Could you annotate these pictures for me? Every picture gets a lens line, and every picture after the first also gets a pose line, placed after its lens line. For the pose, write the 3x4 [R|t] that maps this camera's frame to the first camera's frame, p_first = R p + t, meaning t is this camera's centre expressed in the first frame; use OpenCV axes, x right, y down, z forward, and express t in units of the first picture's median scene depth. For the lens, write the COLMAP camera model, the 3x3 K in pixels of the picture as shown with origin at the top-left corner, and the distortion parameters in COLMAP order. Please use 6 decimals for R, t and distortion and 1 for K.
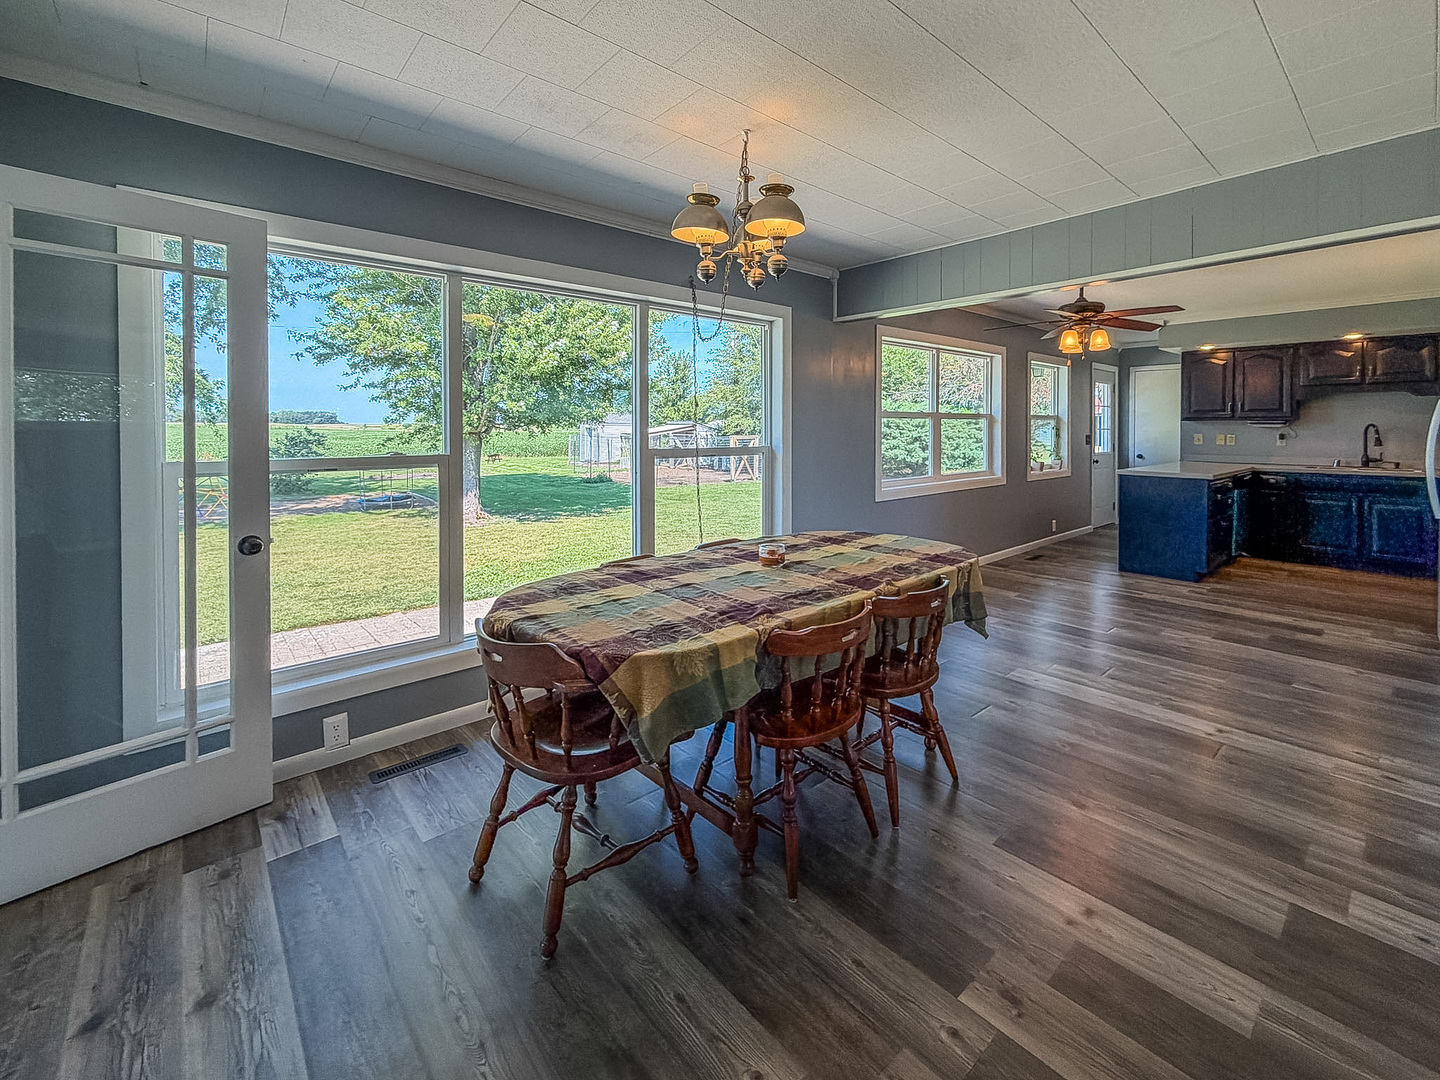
lens RADIAL K [[612.4, 0, 721.8], [0, 612.4, 531.2], [0, 0, 1]] dist [0.001275, 0.000021]
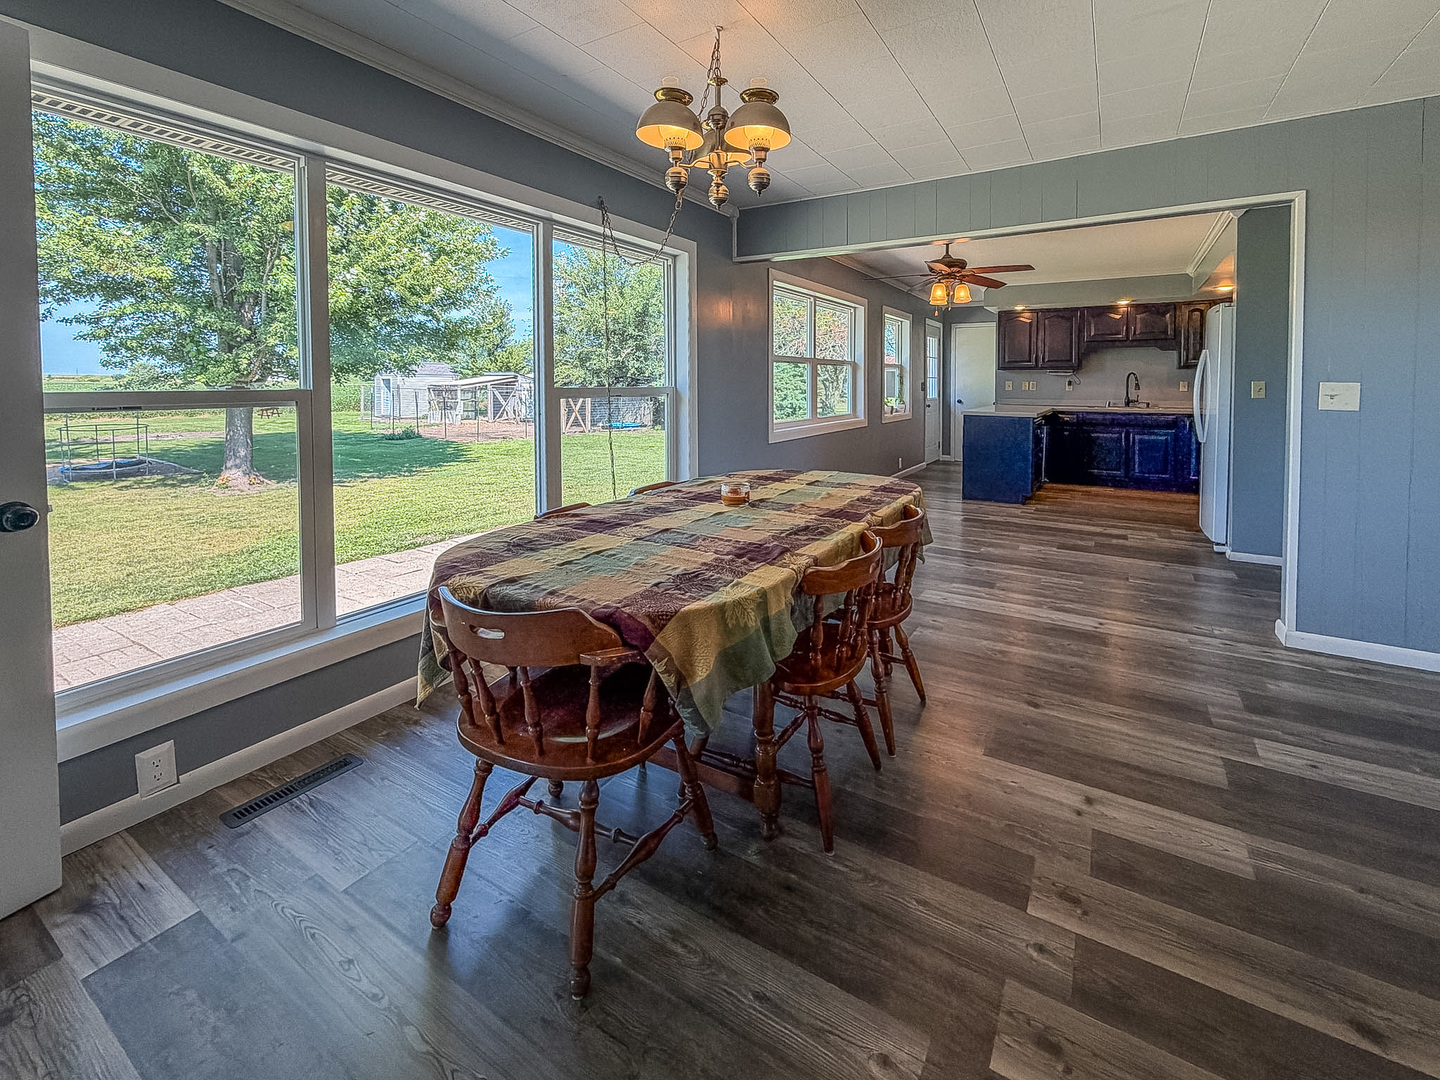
lens RADIAL K [[595.5, 0, 722.6], [0, 595.5, 487.0], [0, 0, 1]] dist [0.000921, 0.000217]
pose [[0.949522, -0.045791, 0.310340, -0.216201], [0.044574, 0.998945, 0.011017, 0.016652], [-0.310517, 0.003372, 0.950562, 0.129868]]
